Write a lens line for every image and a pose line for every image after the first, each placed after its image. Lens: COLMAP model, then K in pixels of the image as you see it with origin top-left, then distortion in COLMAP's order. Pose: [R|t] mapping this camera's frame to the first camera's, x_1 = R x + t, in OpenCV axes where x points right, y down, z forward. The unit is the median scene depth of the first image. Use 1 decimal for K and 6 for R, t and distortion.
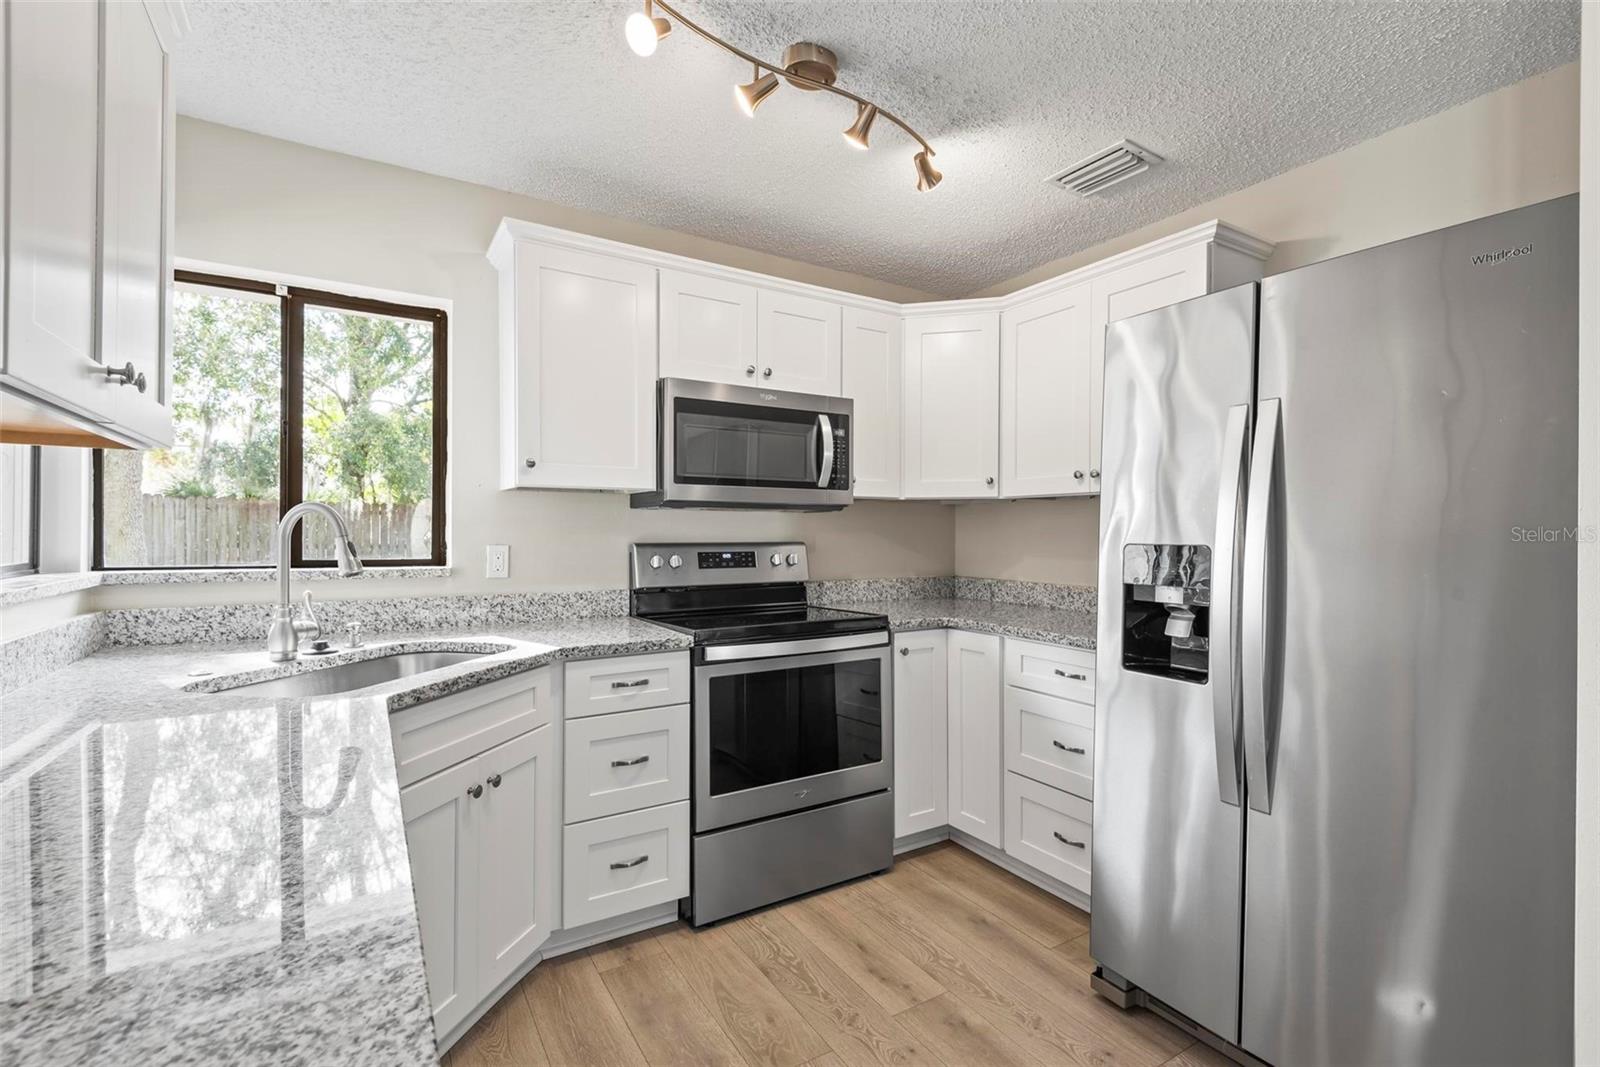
lens RADIAL K [[725.6, 0, 810.6], [0, 725.6, 532.8], [0, 0, 1]] dist [0.026186, -0.016277]
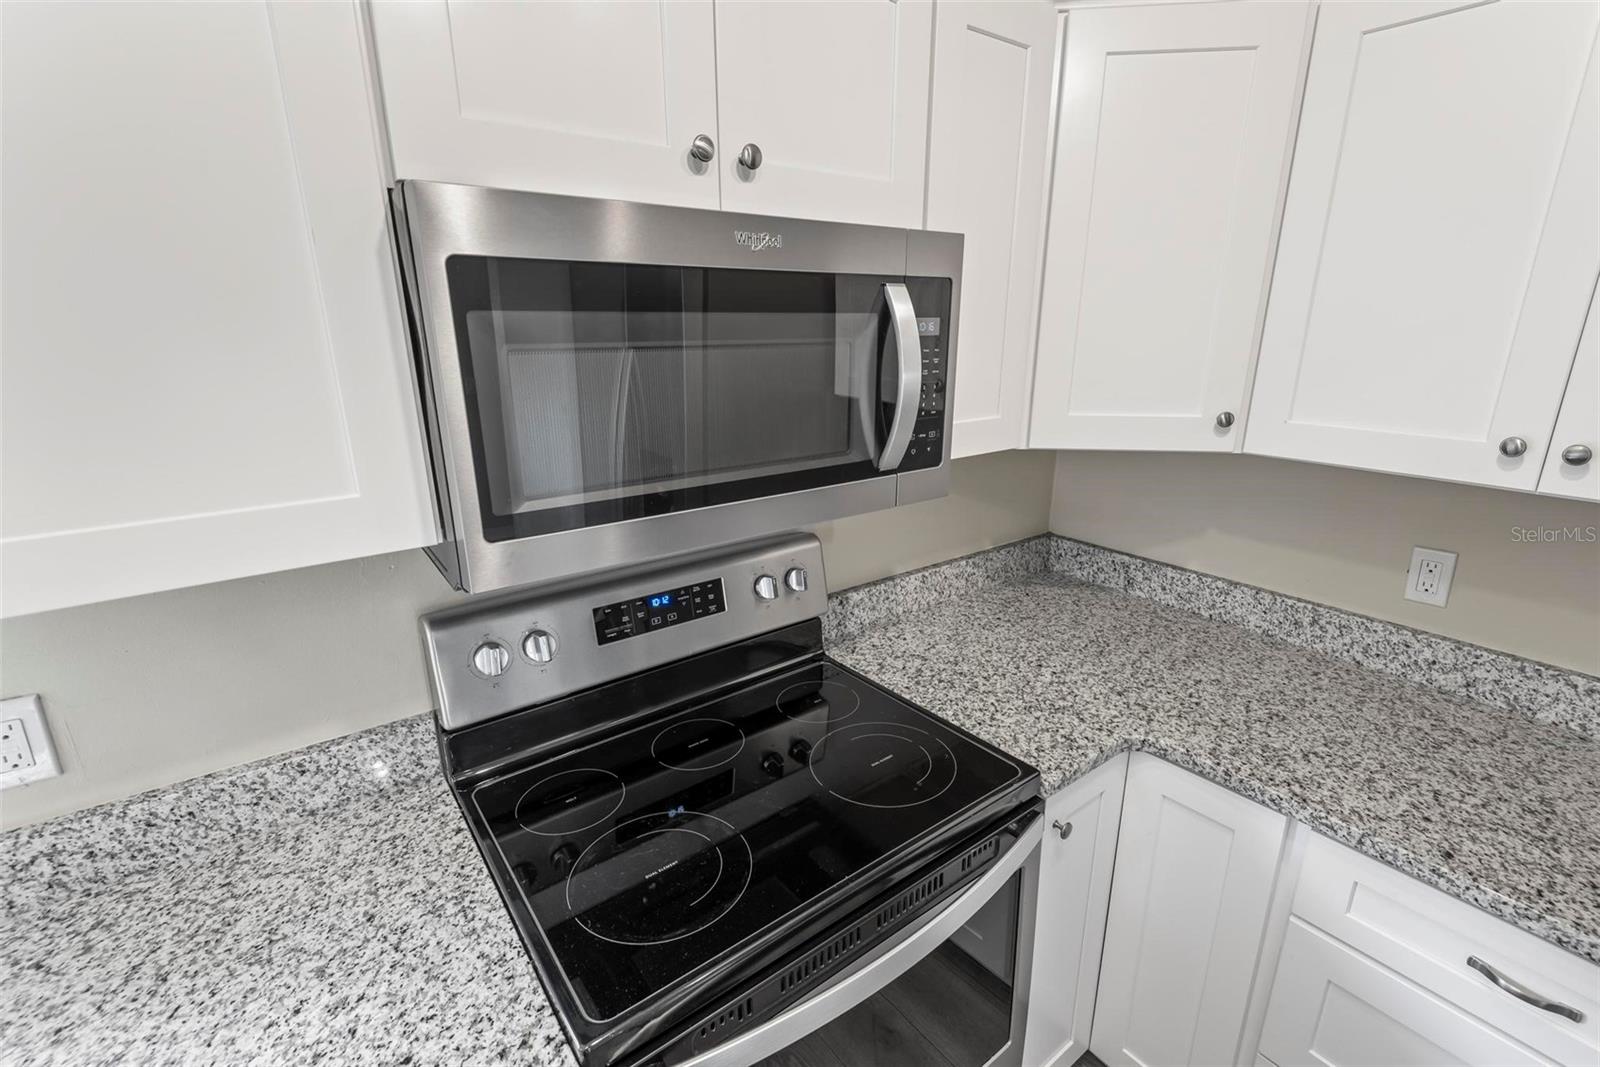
lens RADIAL K [[725.6, 0, 809.1], [0, 725.6, 536.5], [0, 0, 1]] dist [0.026186, -0.016277]
pose [[0.995536, -0.029239, 0.089743, -0.071842], [0.002026, 0.957209, 0.289392, -0.158635], [-0.094364, -0.287918, 0.952995, 0.654642]]
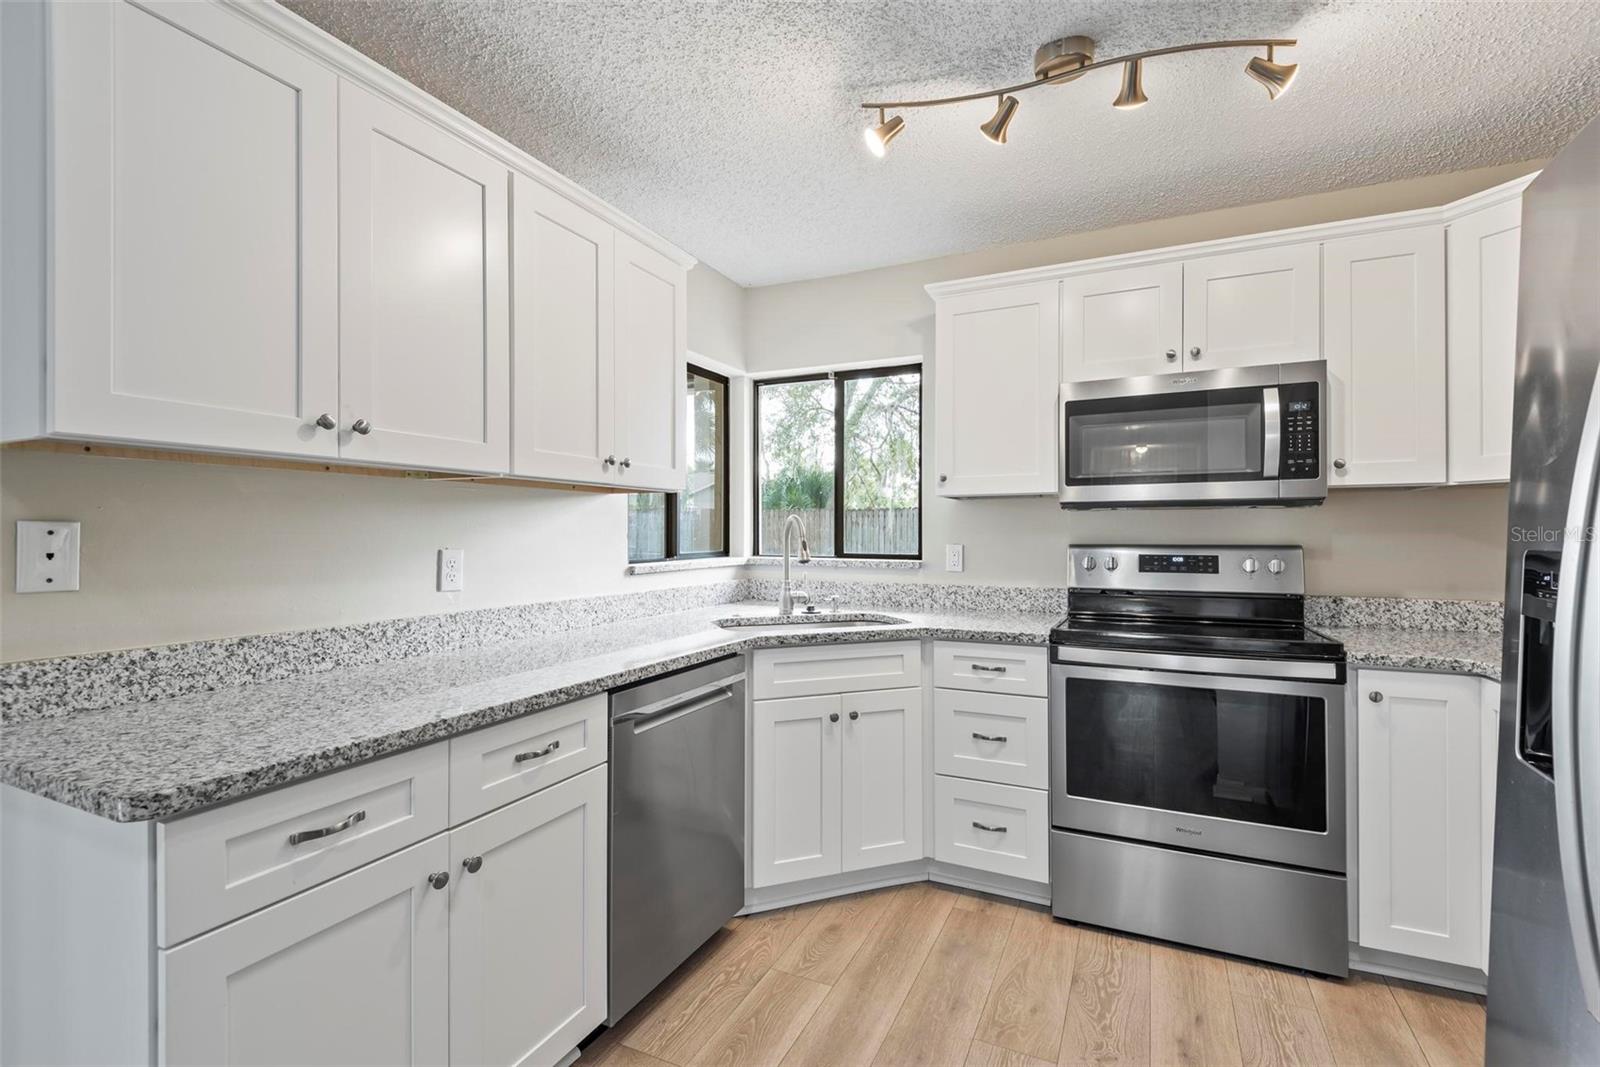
lens RADIAL K [[725.6, 0, 805.3], [0, 725.6, 531.7], [0, 0, 1]] dist [0.026186, -0.016277]
pose [[0.545065, -0.005230, -0.838378, 0.456407], [0.001510, 0.999985, -0.005256, 0.001360], [0.838393, 0.001598, 0.545065, 0.125369]]
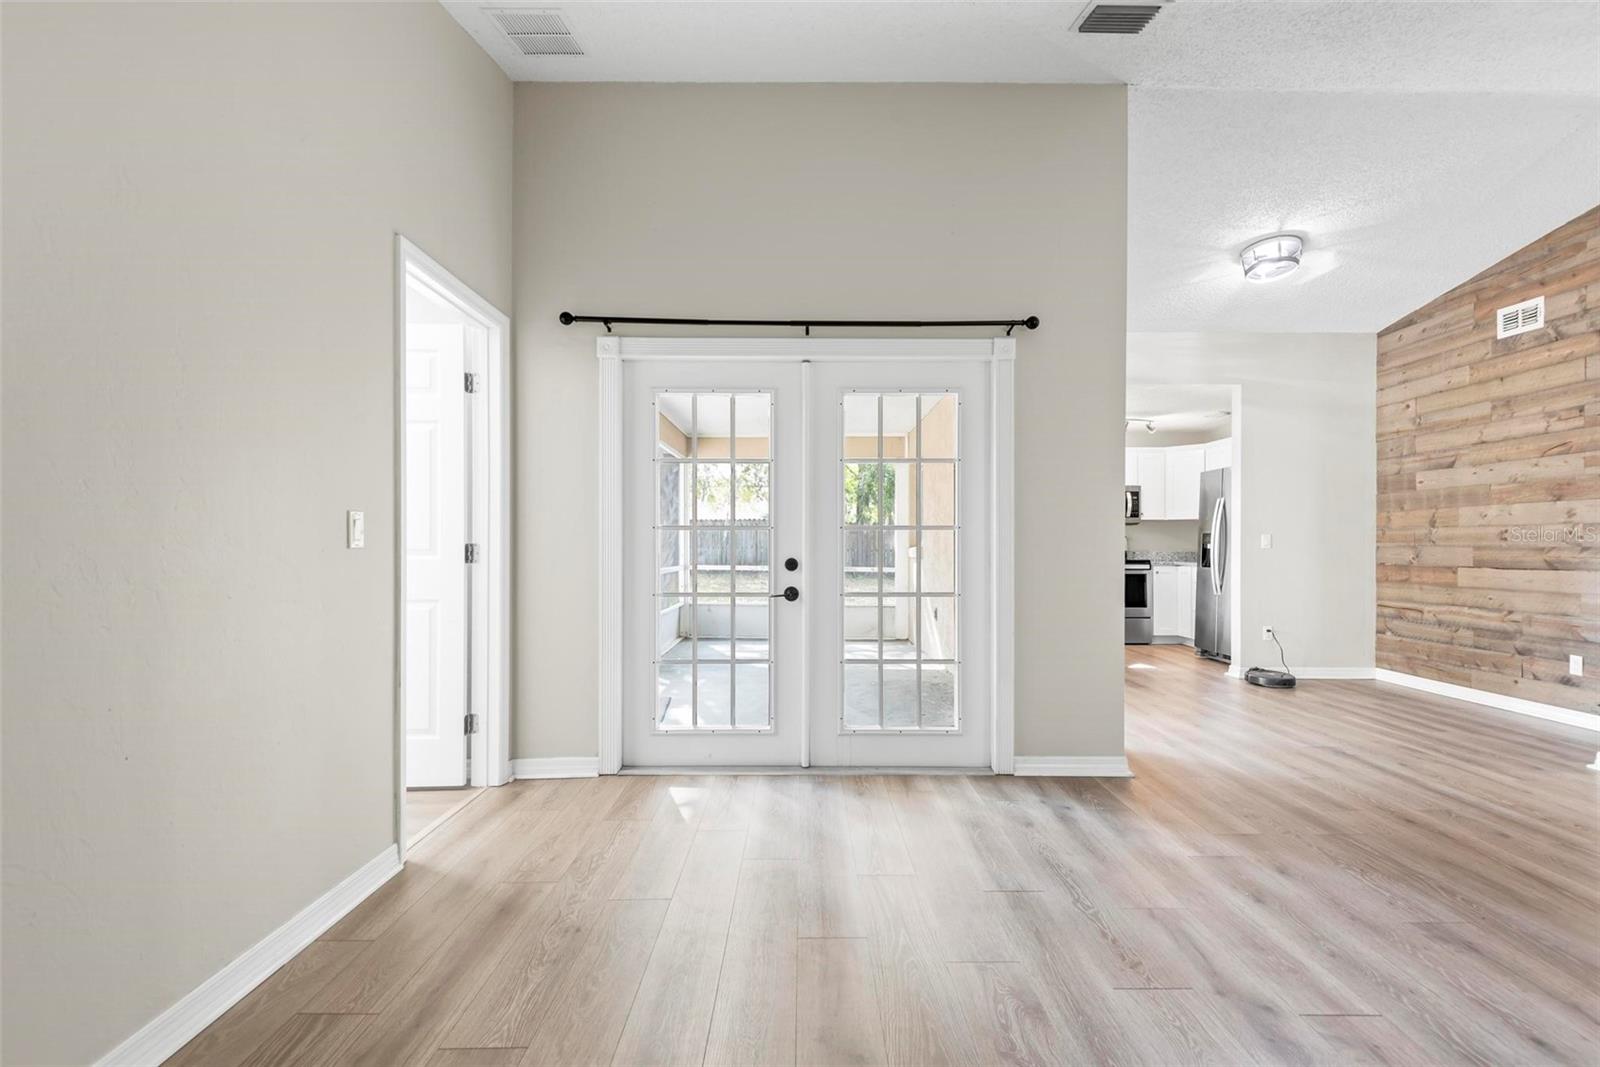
lens RADIAL K [[725.6, 0, 804.6], [0, 725.6, 544.8], [0, 0, 1]] dist [0.026186, -0.016277]
pose [[0.851082, -0.004268, -0.525015, 0.488651], [0.002834, 0.999990, -0.003536, 0.060172], [0.525025, 0.001522, 0.851086, -2.380483]]
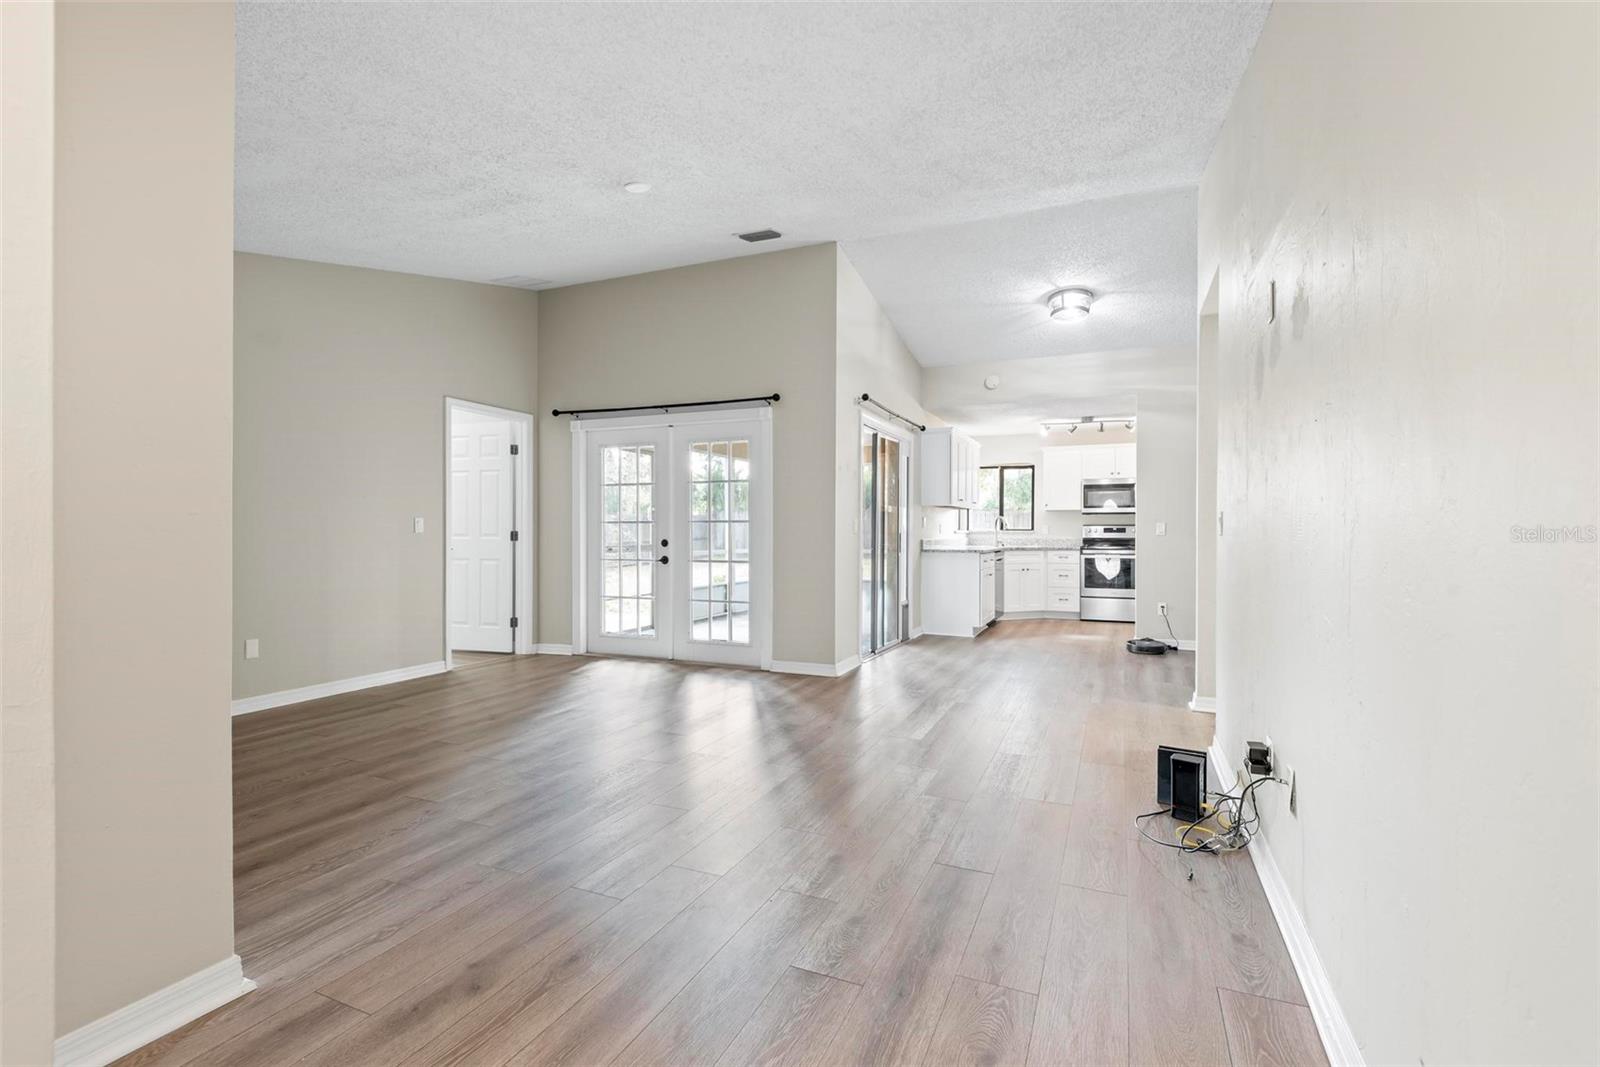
lens RADIAL K [[725.6, 0, 804.4], [0, 725.6, 531.0], [0, 0, 1]] dist [0.026186, -0.016277]
pose [[0.569968, -0.004334, -0.821656, 1.980902], [0.000297, 0.999987, -0.005069, 0.065194], [0.821667, 0.002645, 0.569962, -2.208608]]
